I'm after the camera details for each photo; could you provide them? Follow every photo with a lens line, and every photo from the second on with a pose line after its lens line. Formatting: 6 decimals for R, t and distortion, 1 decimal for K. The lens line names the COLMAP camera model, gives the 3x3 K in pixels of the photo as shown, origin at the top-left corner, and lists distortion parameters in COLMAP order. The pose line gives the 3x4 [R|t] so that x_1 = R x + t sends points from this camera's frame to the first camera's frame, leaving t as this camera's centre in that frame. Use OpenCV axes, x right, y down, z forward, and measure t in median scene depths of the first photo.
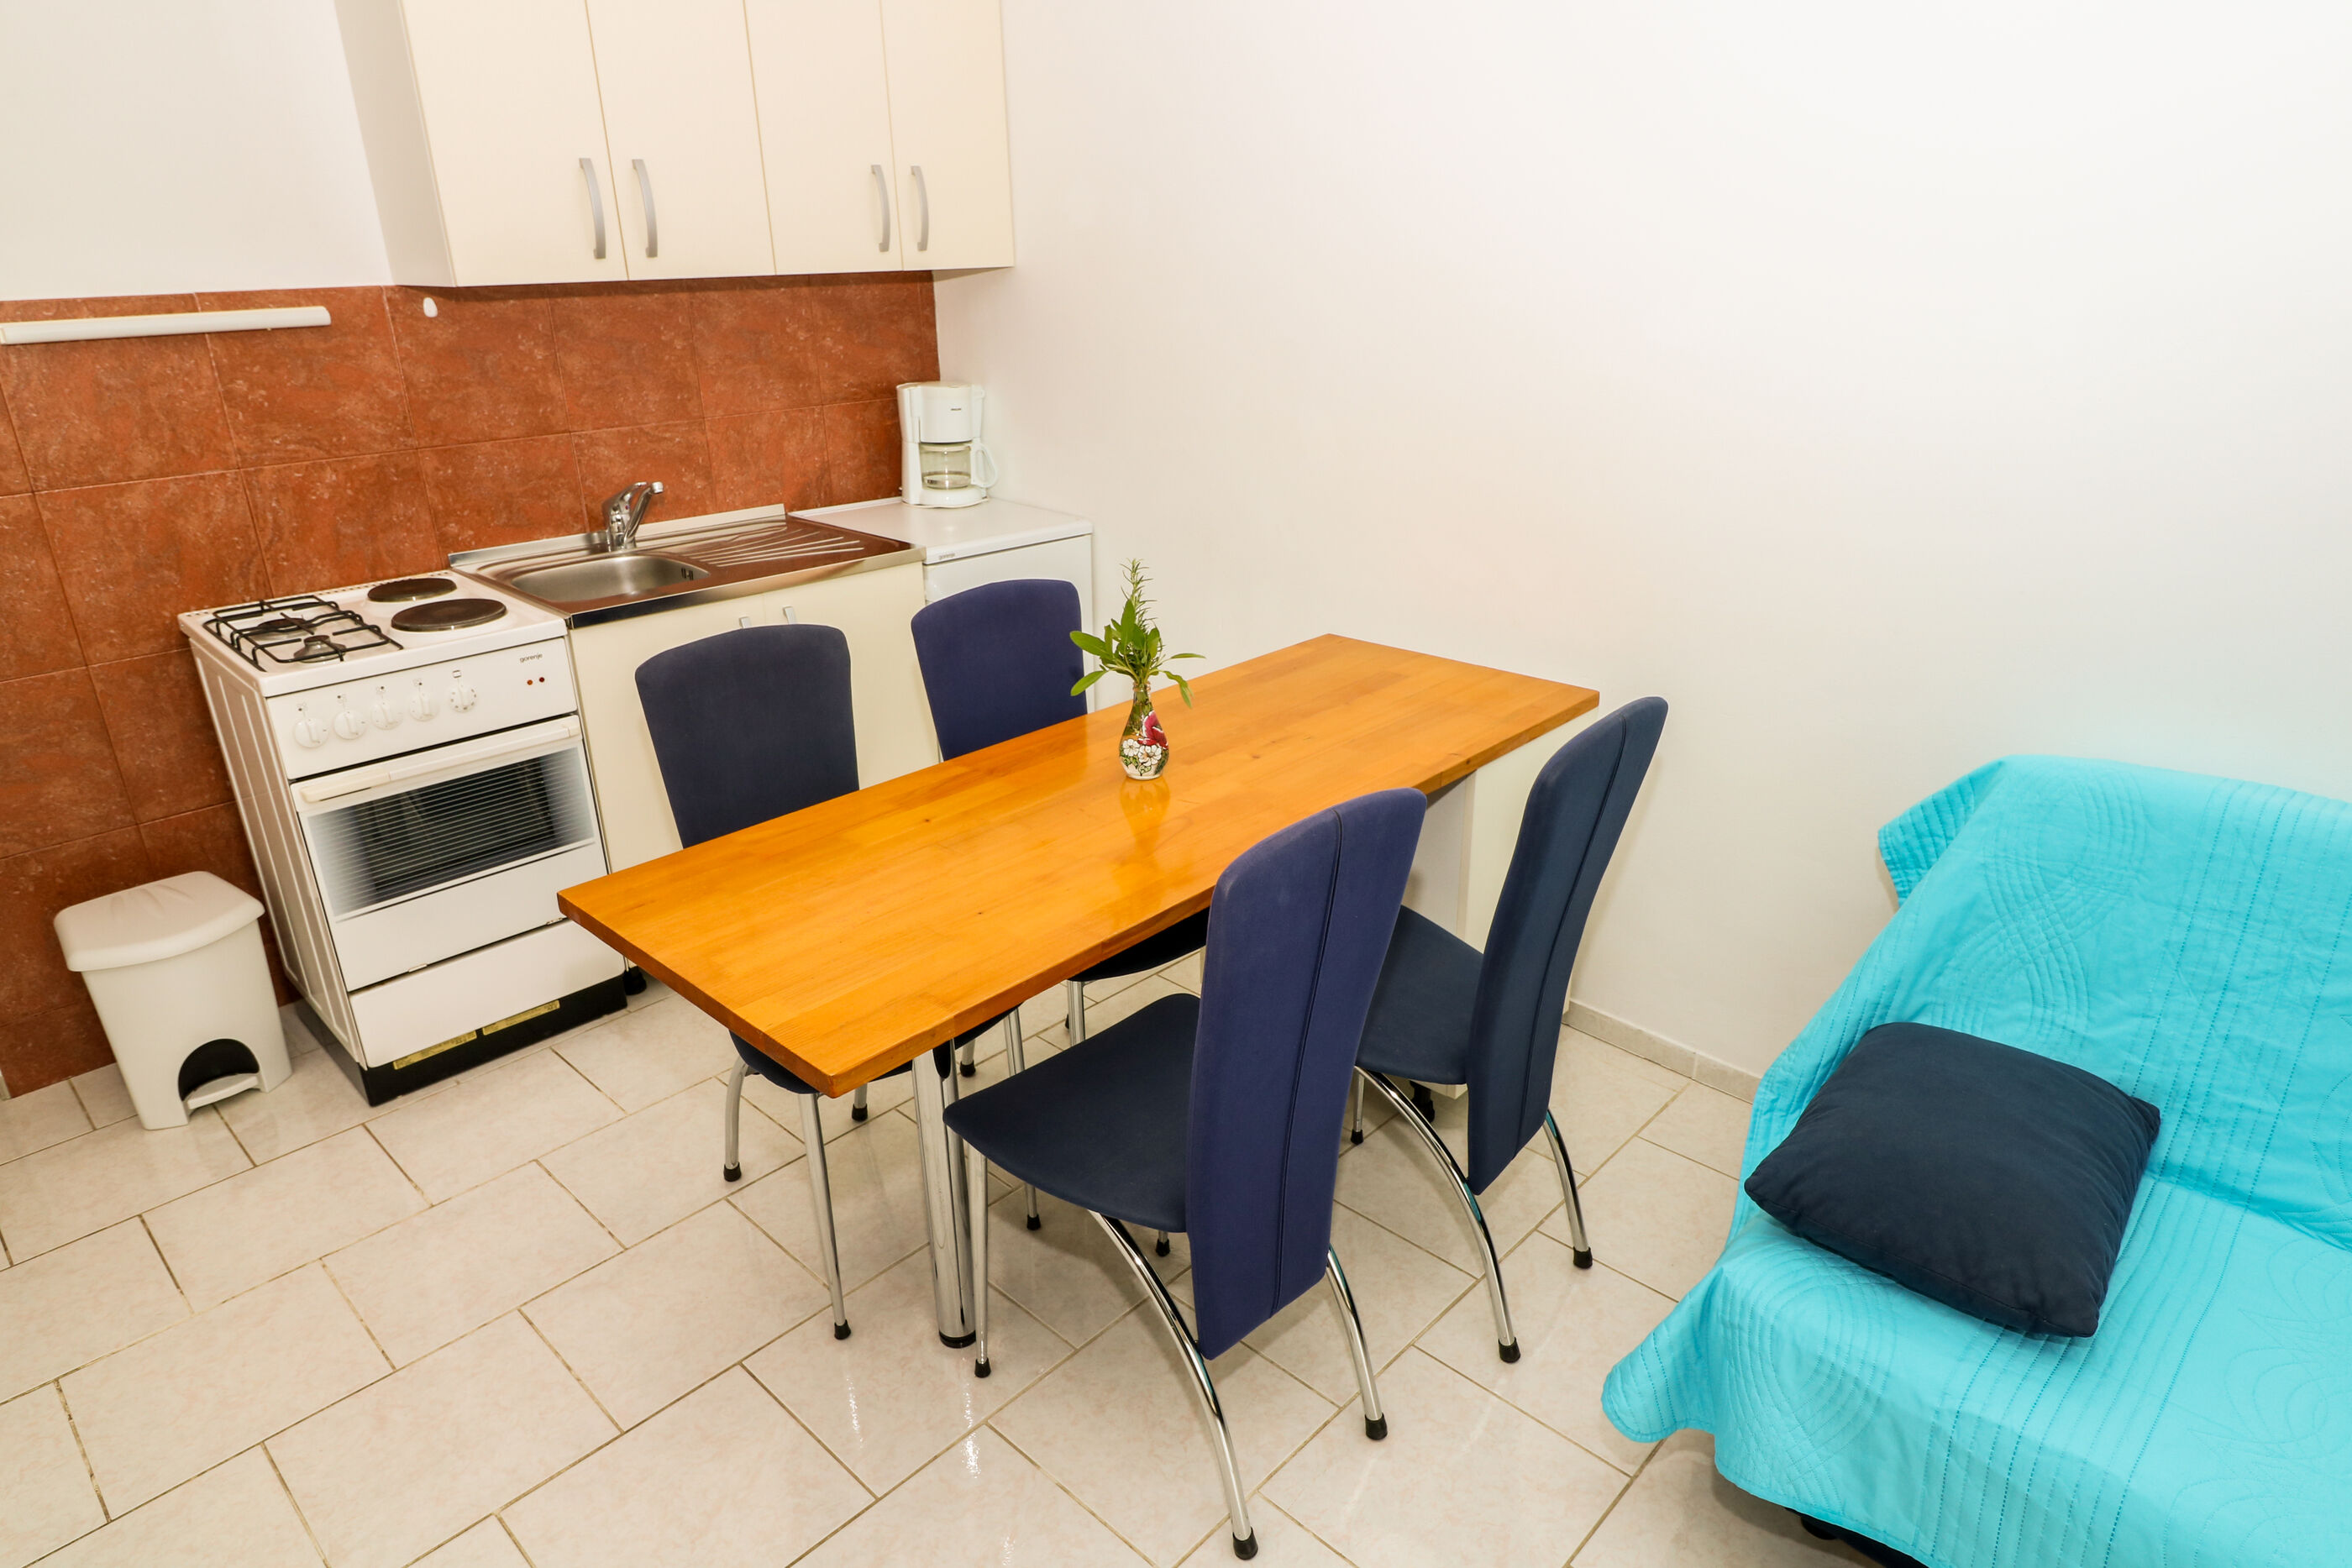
lens RADIAL K [[1379.9, 0, 1176.0], [0, 1379.9, 784.0], [0, 0, 1]] dist [-0.003786, -0.004429]
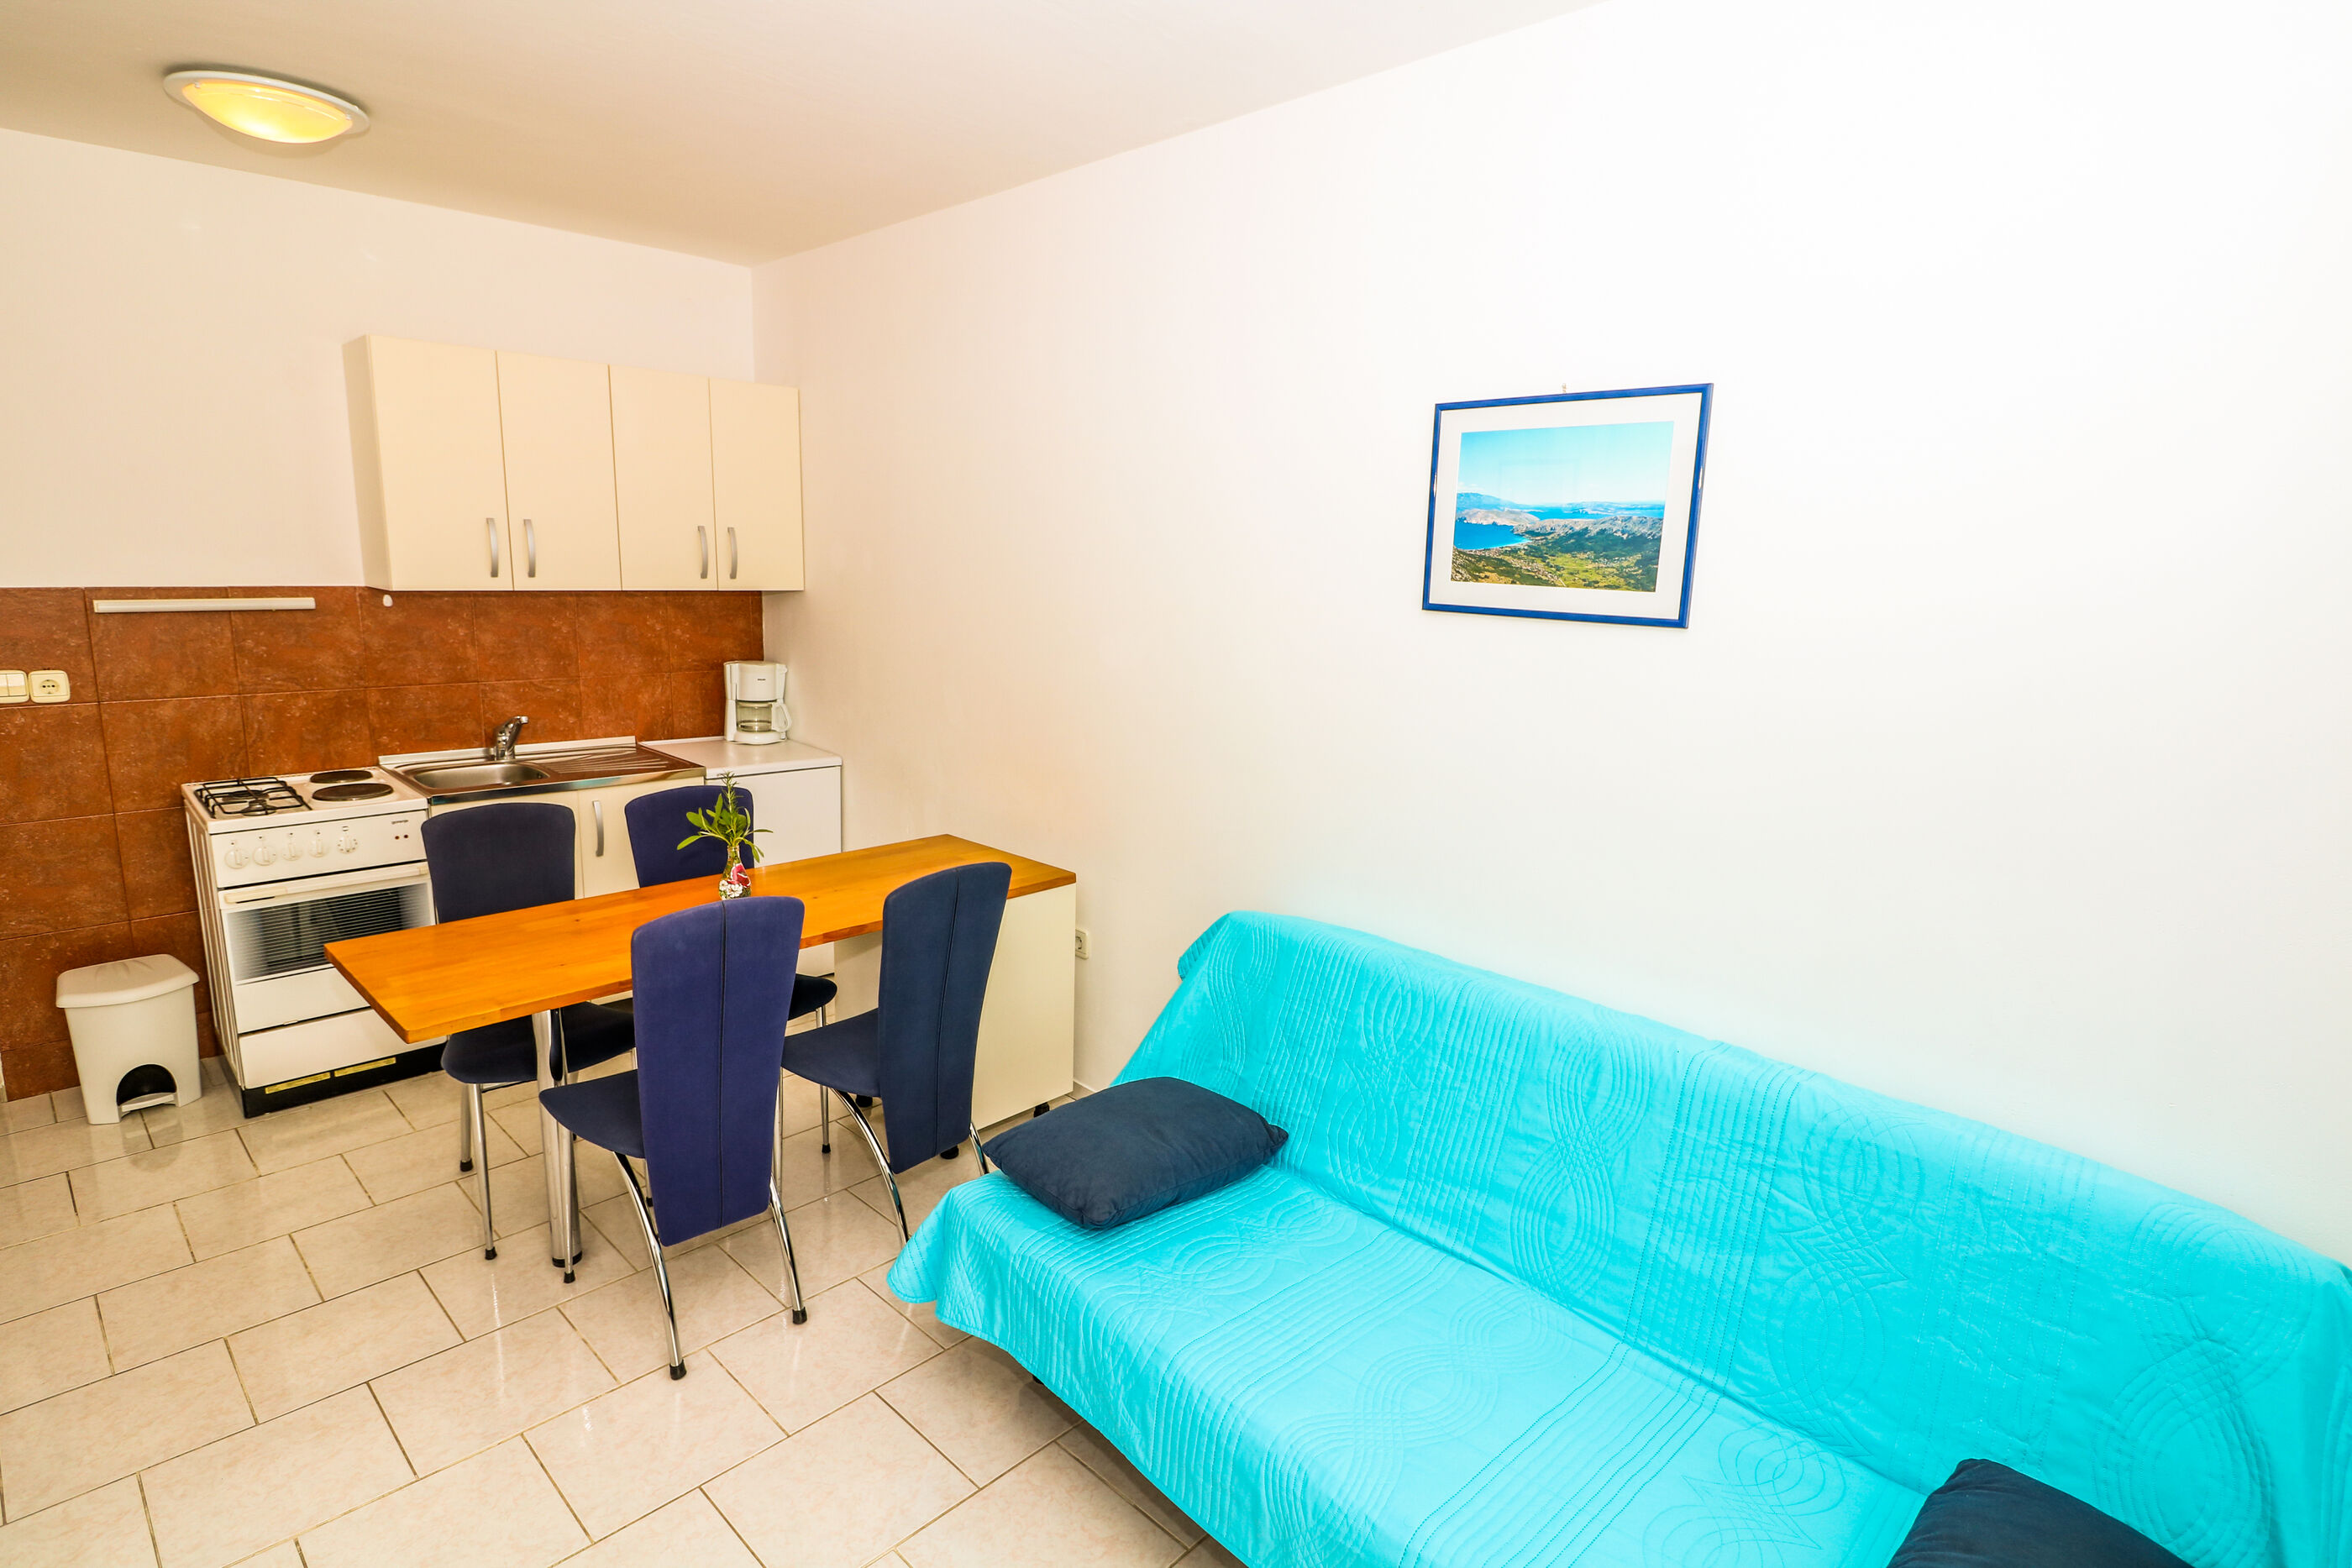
lens RADIAL K [[1186.5, 0, 1177.6], [0, 1186.5, 779.1], [0, 0, 1]] dist [0.010249, -0.017404]
pose [[0.998908, 0.046444, 0.005148, 0.376386], [-0.044664, 0.981345, -0.186996, 0.068592], [-0.013736, 0.186562, 0.982347, -0.315855]]
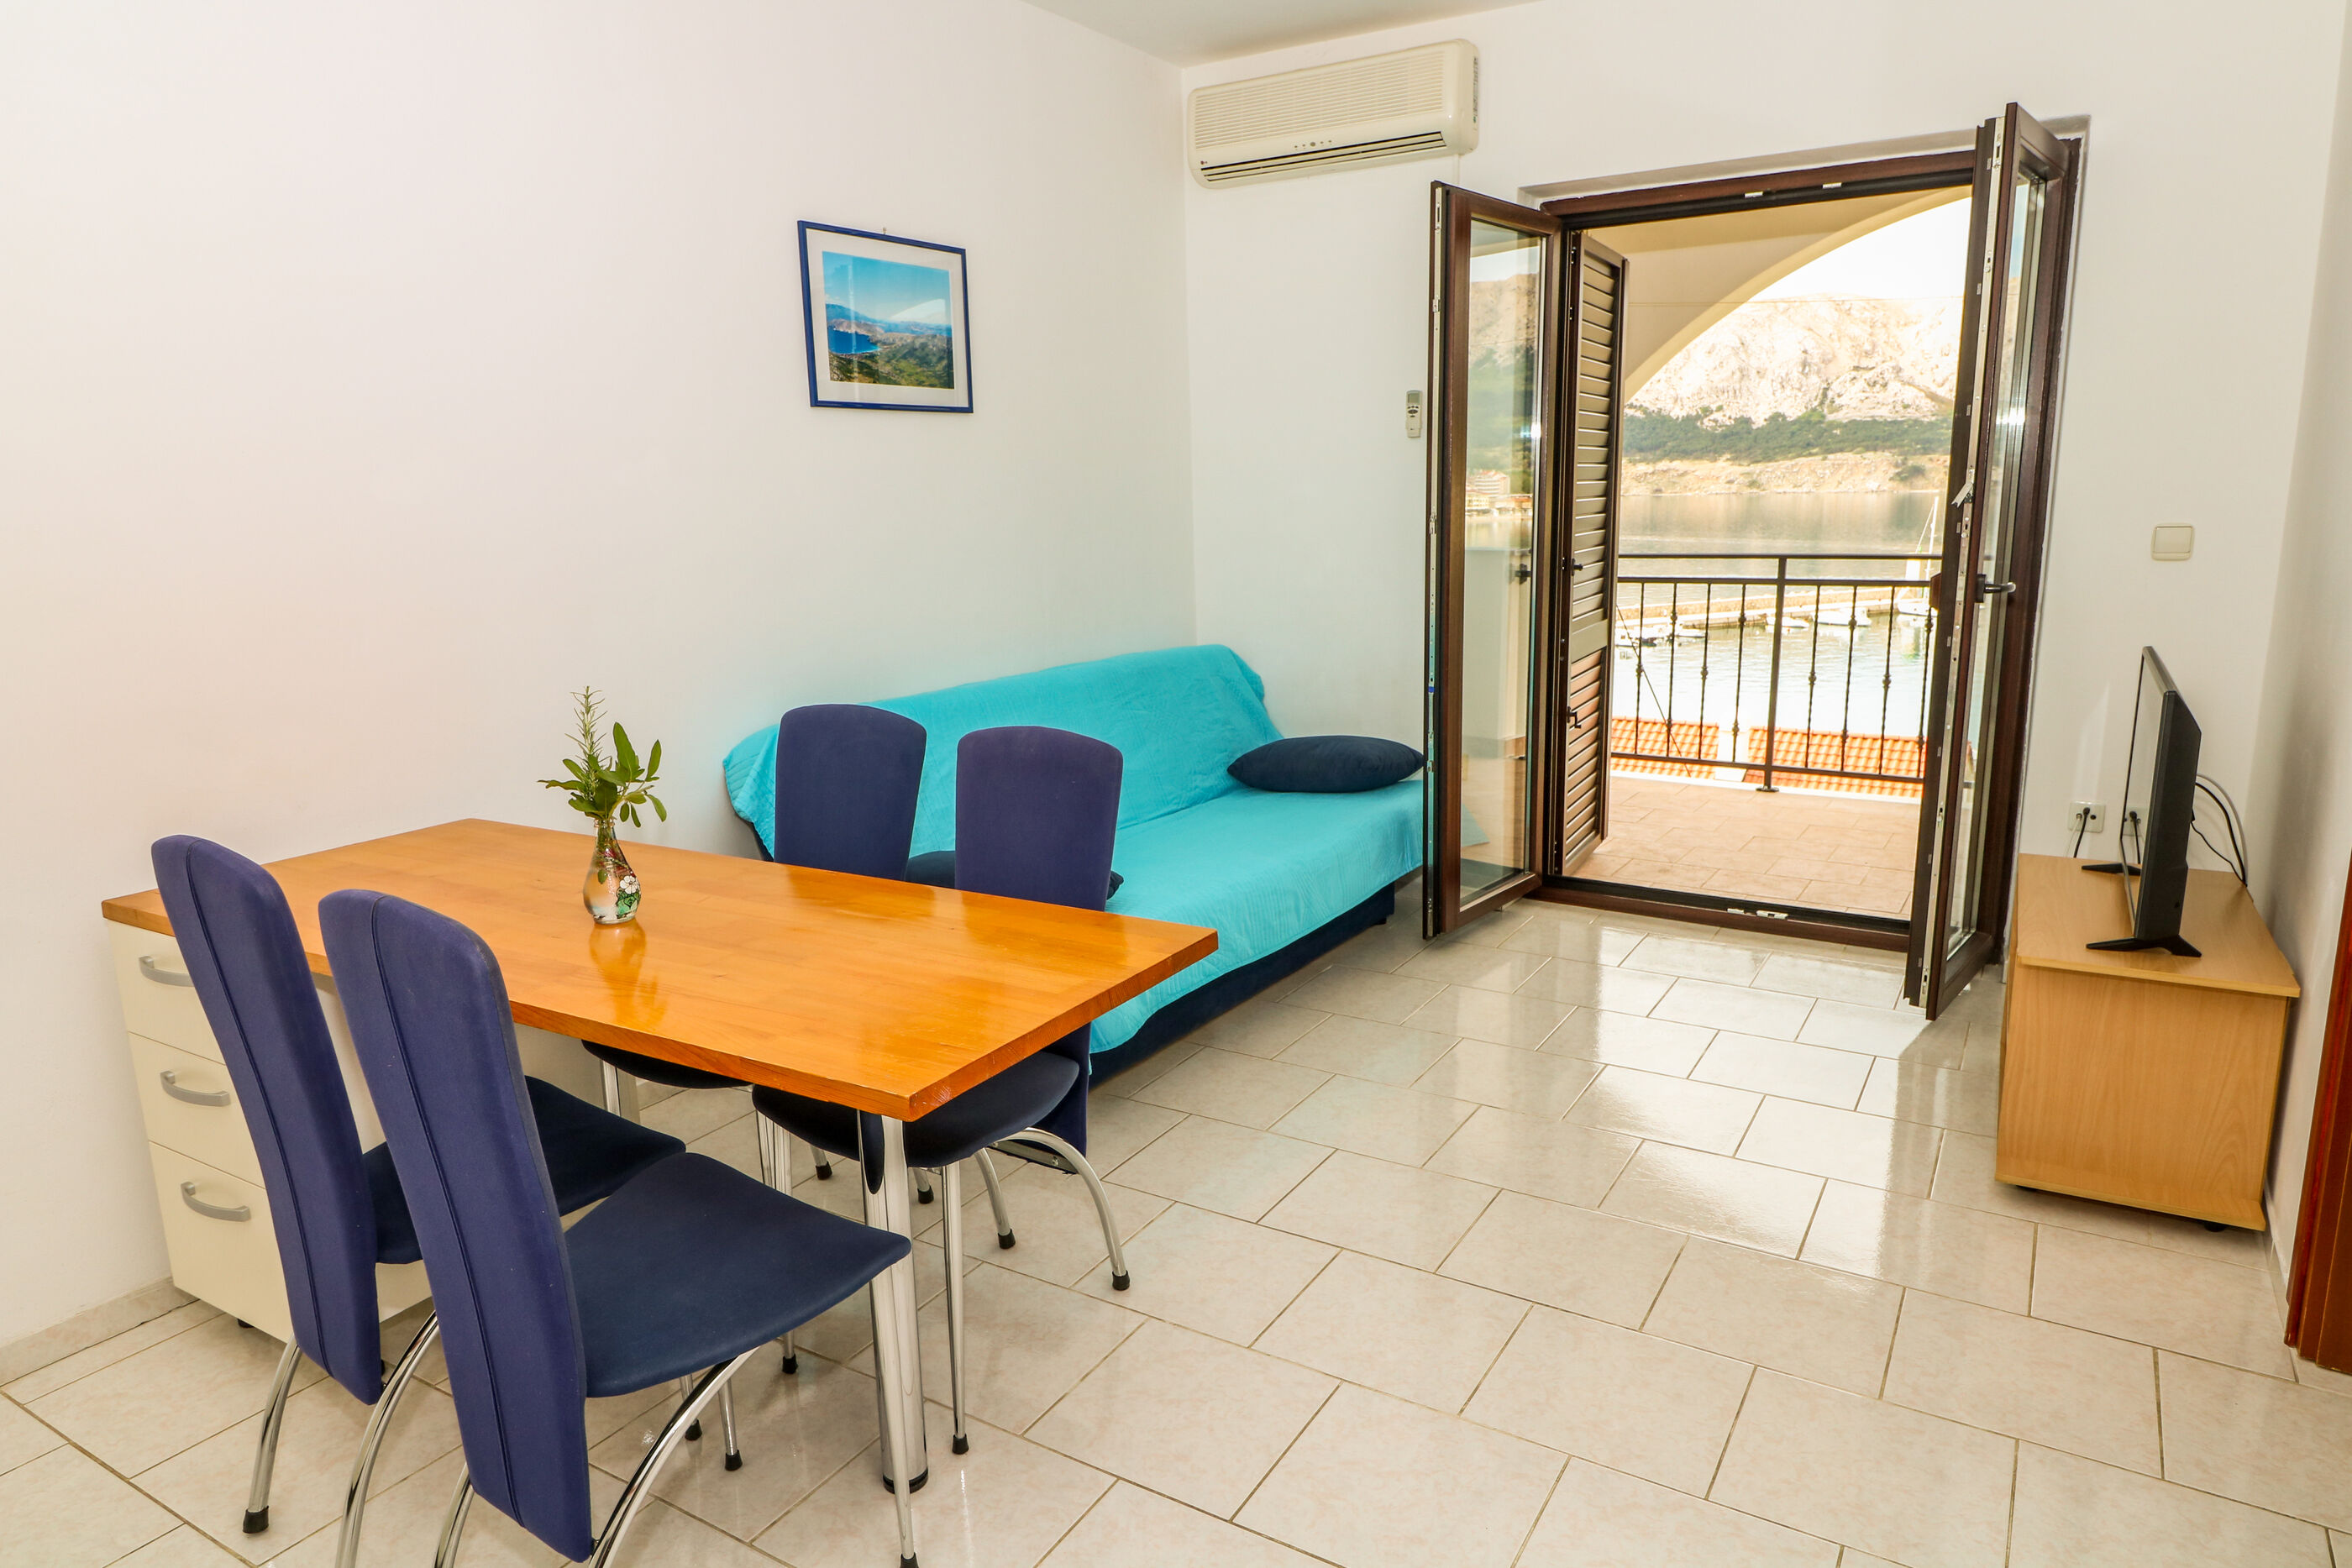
lens RADIAL K [[1460.1, 0, 1176.0], [0, 1460.1, 784.0], [0, 0, 1]] dist [0.002719, -0.000259]
pose [[-0.204706, -0.179803, 0.962168, -0.805020], [0.387826, 0.887634, 0.248386, -0.145596], [-0.898714, 0.424000, -0.111972, 0.571944]]
